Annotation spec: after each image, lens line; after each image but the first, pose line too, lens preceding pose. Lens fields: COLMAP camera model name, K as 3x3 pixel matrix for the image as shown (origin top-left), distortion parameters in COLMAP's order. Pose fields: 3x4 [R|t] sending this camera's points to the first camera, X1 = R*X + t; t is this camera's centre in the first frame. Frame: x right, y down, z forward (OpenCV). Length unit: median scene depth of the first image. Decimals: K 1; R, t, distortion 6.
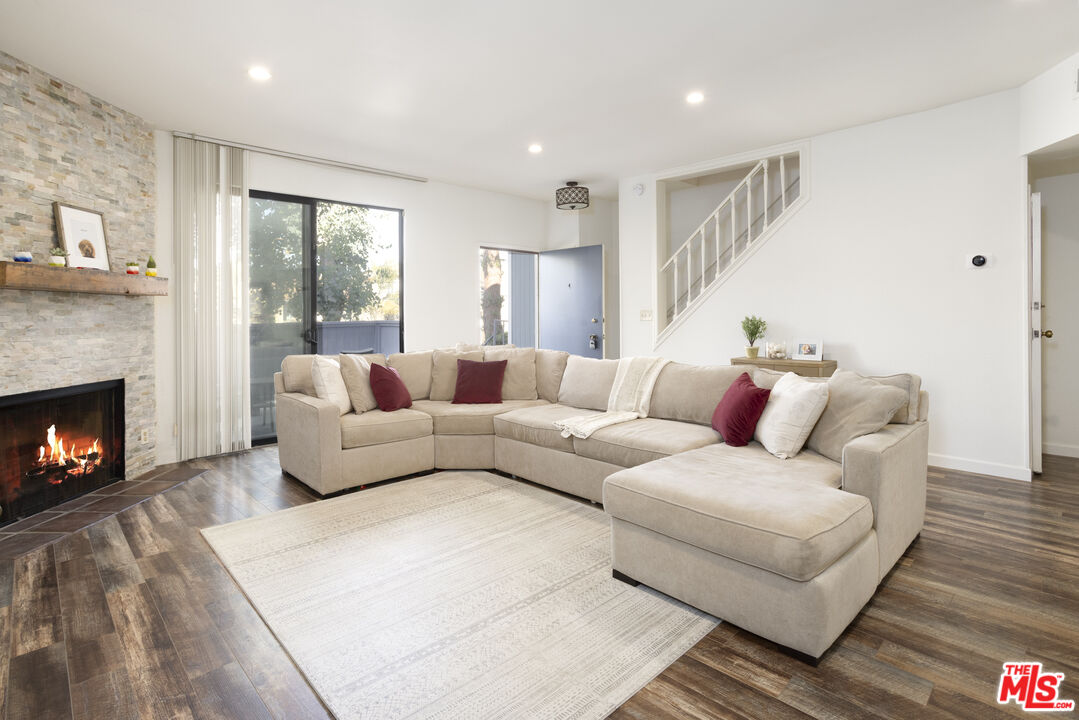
lens RADIAL K [[535.6, 0, 538.1], [0, 535.6, 327.9], [0, 0, 1]] dist [-0.080876, 0.073518]
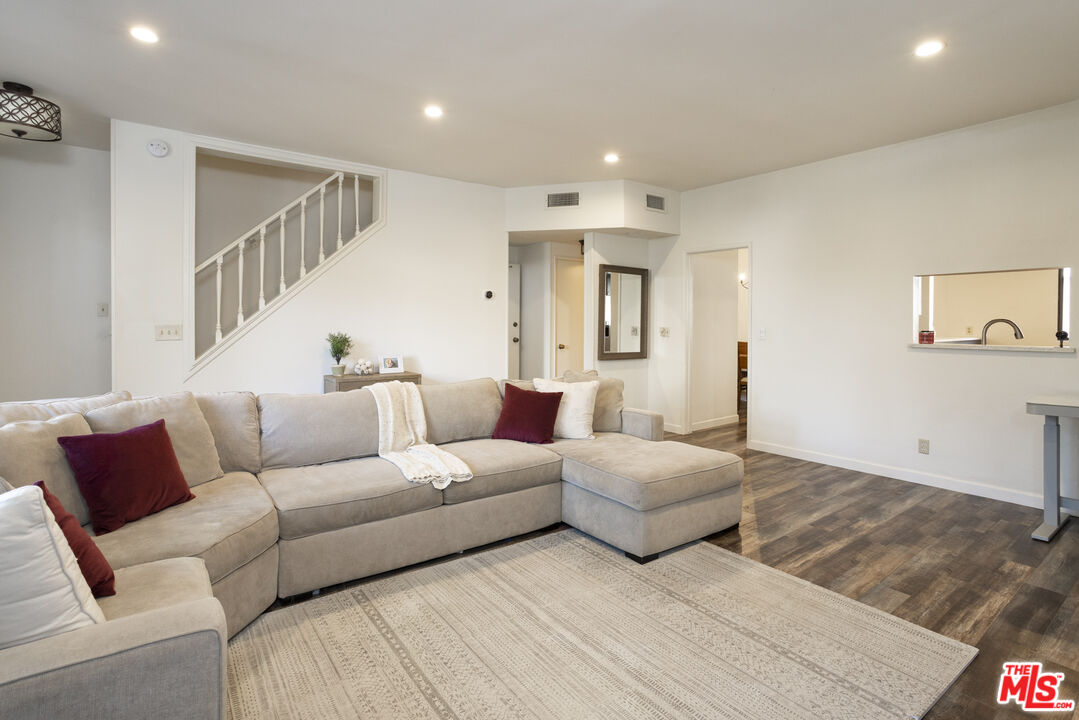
lens RADIAL K [[535.6, 0, 538.1], [0, 535.6, 327.9], [0, 0, 1]] dist [-0.080876, 0.073518]
pose [[0.134669, -0.002109, 0.990888, -0.634074], [0.022774, 0.999740, -0.000968, -0.027773], [-0.990629, 0.022697, 0.134682, 0.657704]]
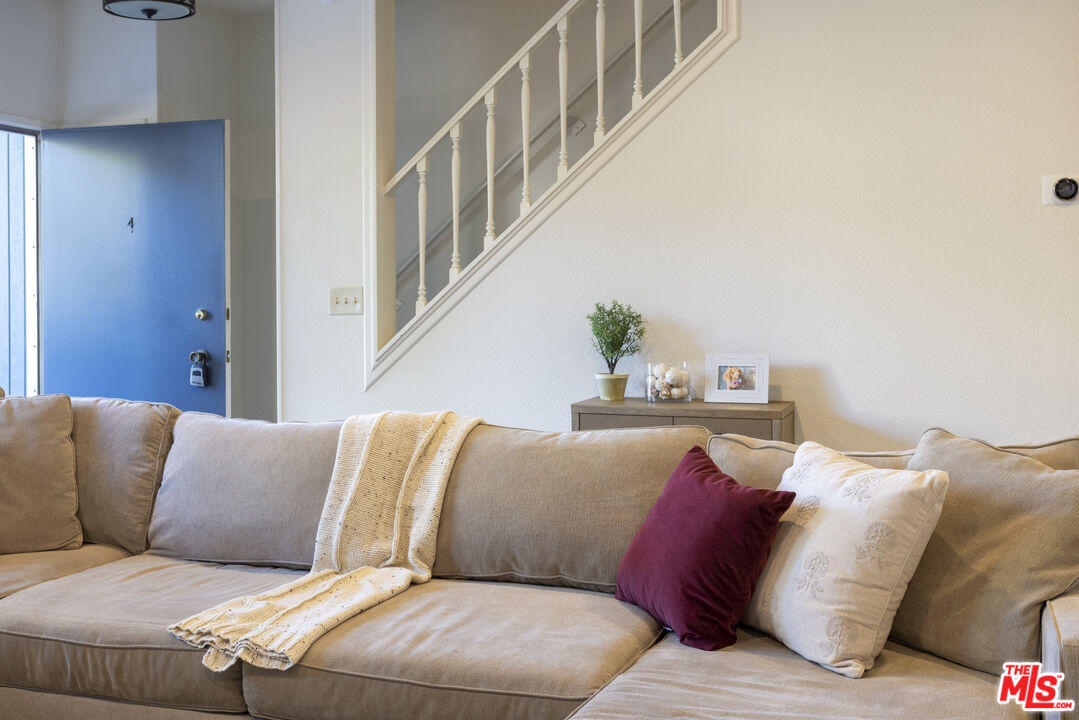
lens RADIAL K [[1164.5, 0, 541.6], [0, 1164.5, 306.2], [0, 0, 1]] dist [0.019180, -0.010251]
pose [[0.899872, -0.001448, 0.436152, -0.073584], [0.009659, 0.999815, -0.016610, -0.005438], [-0.436048, 0.019160, 0.899720, 0.228446]]
